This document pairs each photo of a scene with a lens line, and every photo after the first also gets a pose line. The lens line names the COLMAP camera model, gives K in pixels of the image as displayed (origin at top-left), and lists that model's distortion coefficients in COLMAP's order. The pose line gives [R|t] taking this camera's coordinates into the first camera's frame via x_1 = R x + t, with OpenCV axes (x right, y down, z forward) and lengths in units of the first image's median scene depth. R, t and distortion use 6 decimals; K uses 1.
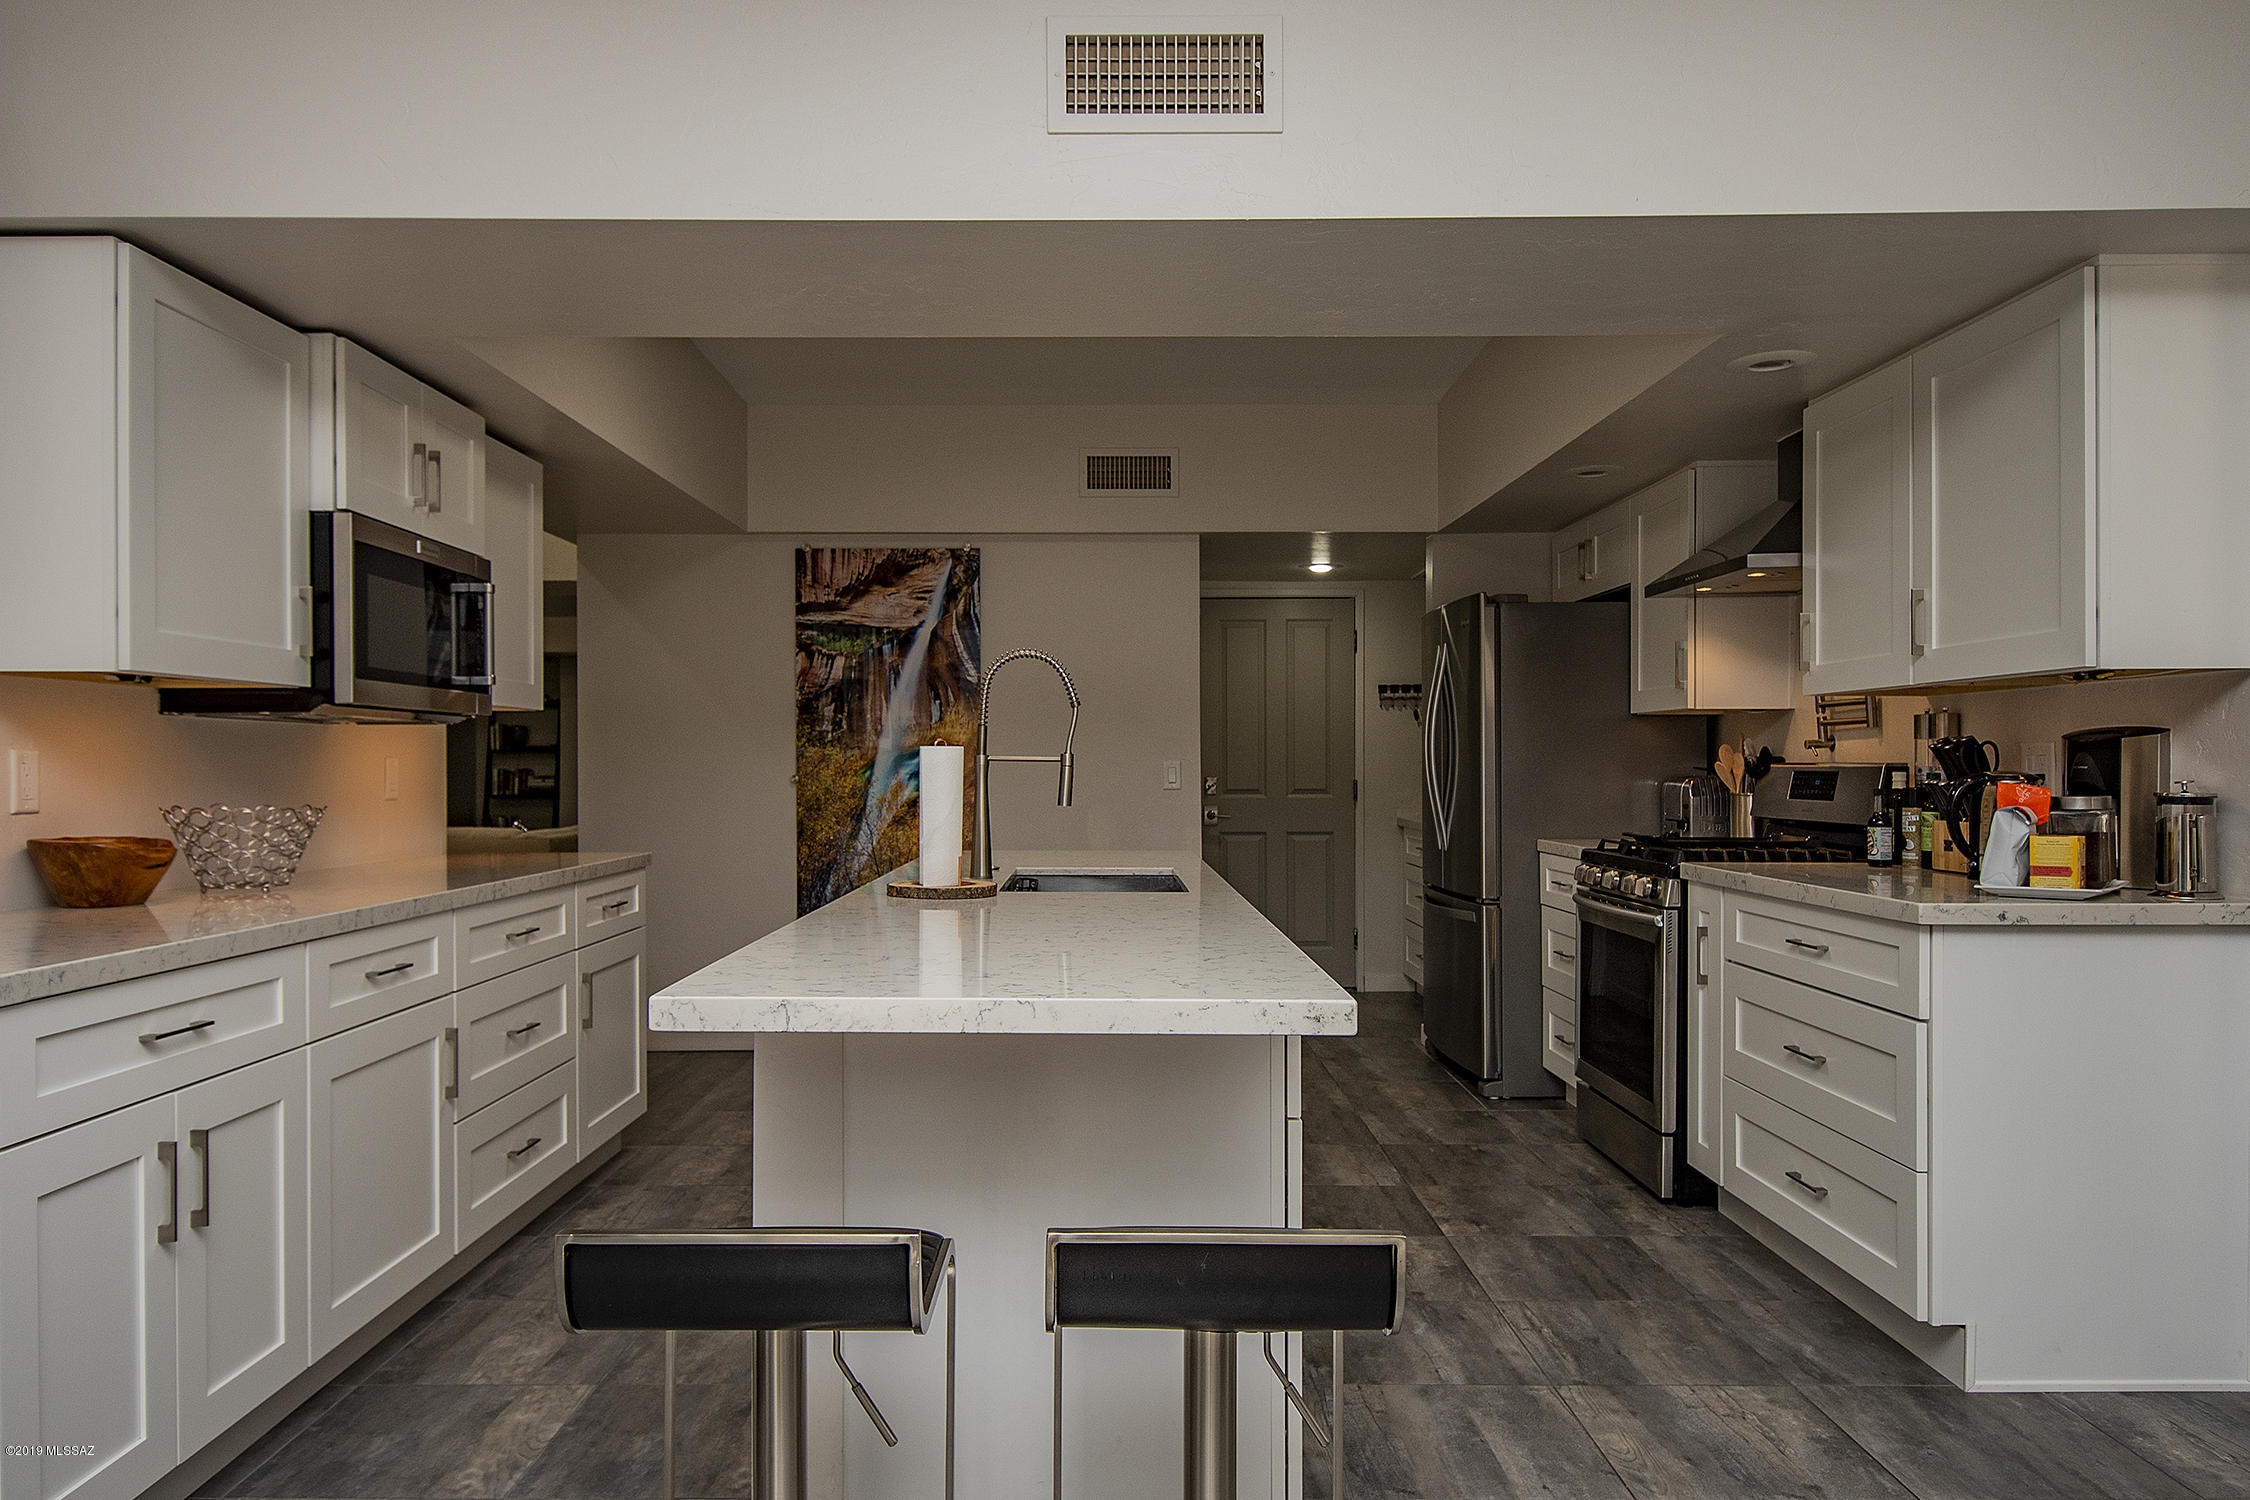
lens RADIAL K [[1518.4, 0, 1125.0], [0, 1518.4, 750.0], [0, 0, 1]] dist [-0.001052, -0.001143]
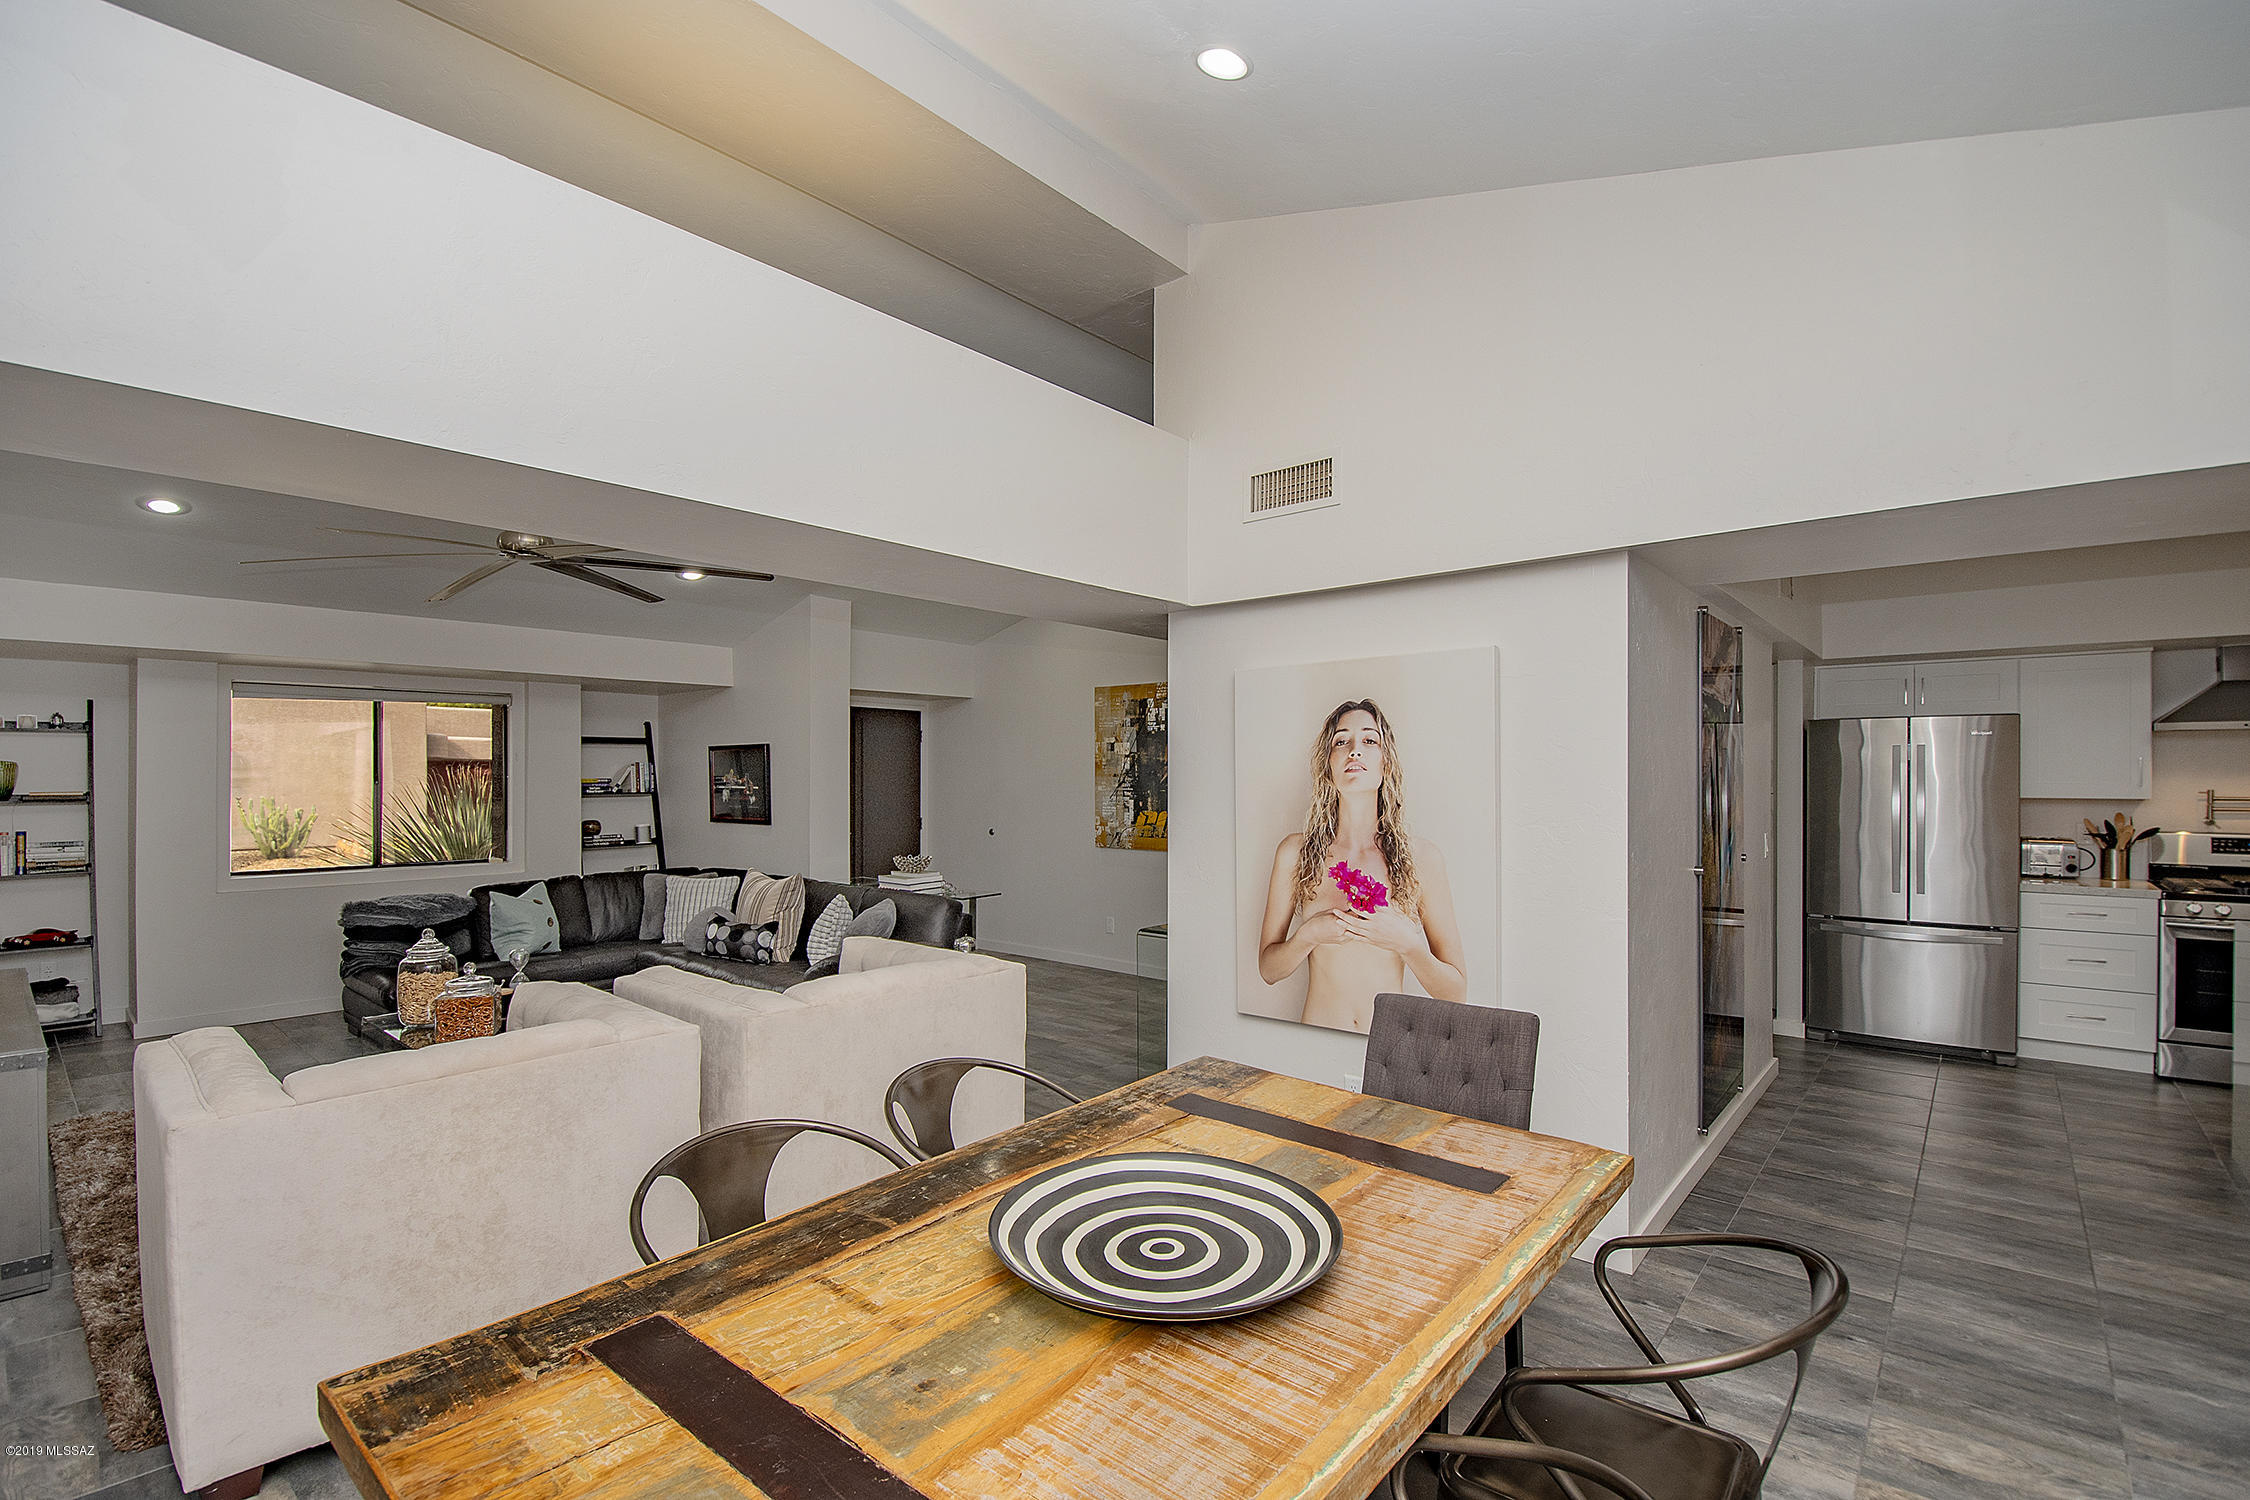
lens RADIAL K [[1004.0, 0, 1140.5], [0, 1004.0, 772.4], [0, 0, 1]] dist [0.002177, -0.009892]
pose [[0.661341, 0.001952, 0.750082, -1.051533], [-0.008562, 0.999951, 0.004946, -0.048172], [-0.750036, -0.009693, 0.661326, 1.038312]]
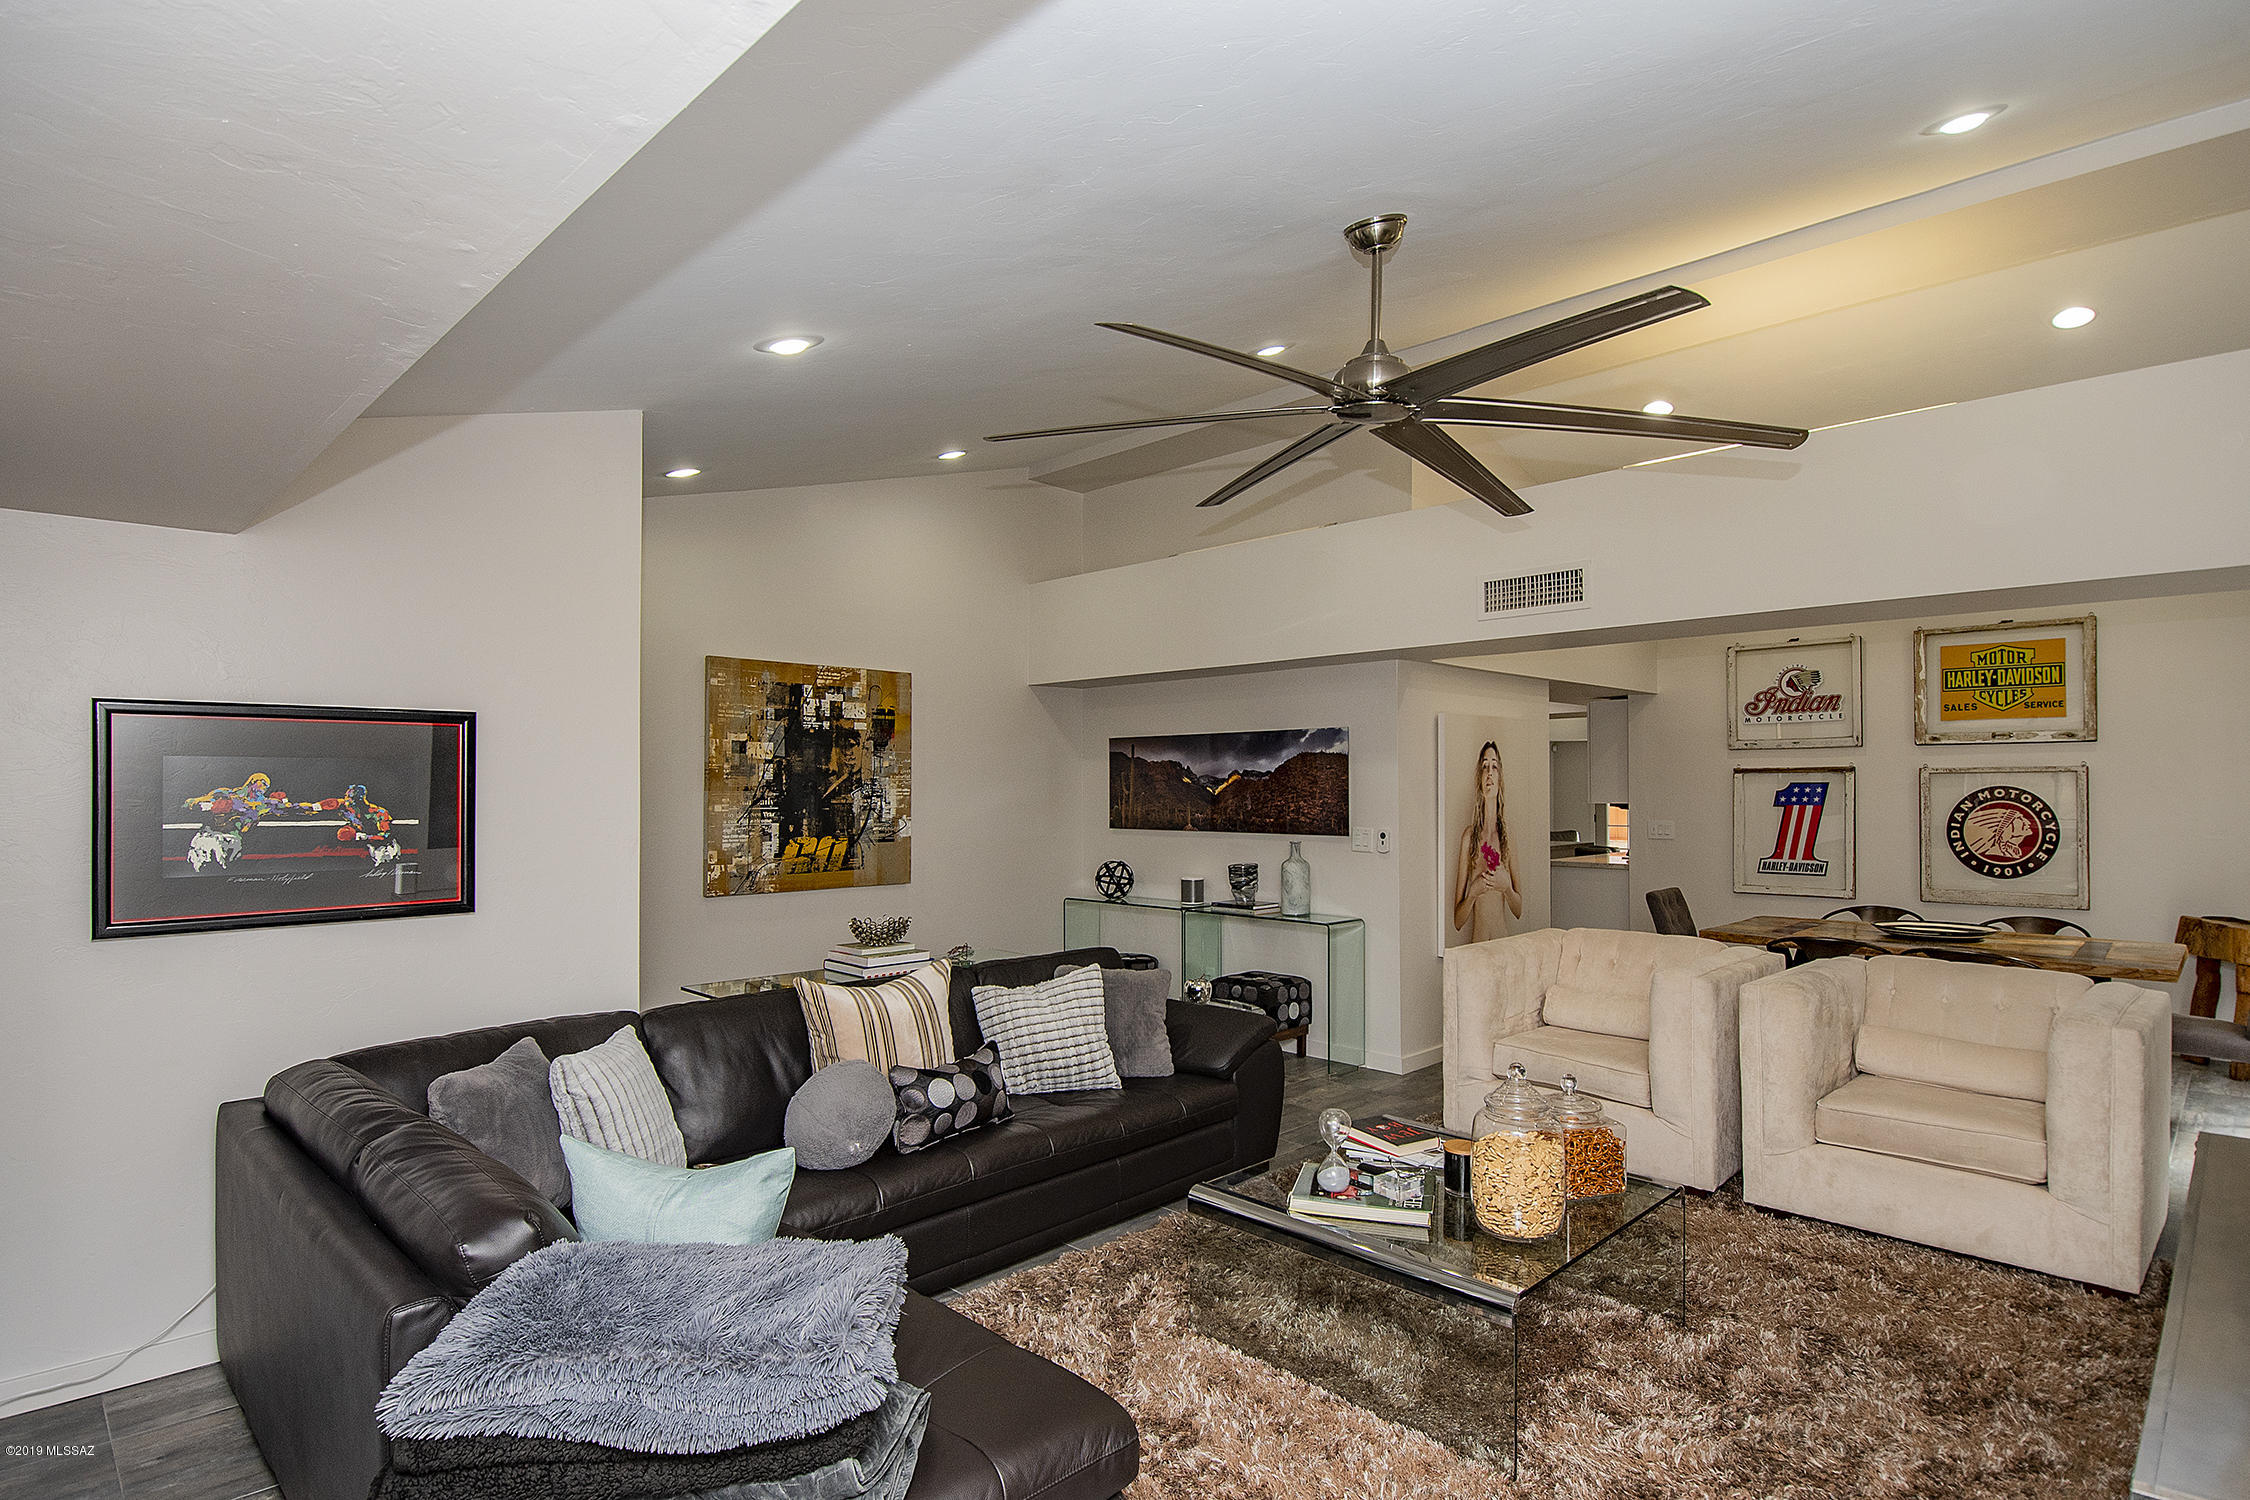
lens RADIAL K [[1125.1, 0, 1136.2], [0, 1125.1, 786.1], [0, 0, 1]] dist [0.015273, -0.026702]
pose [[-0.695006, 0.001849, 0.719002, -1.063304], [-0.007074, 0.999931, -0.009410, -0.031453], [-0.718969, -0.011626, -0.694945, 2.512885]]
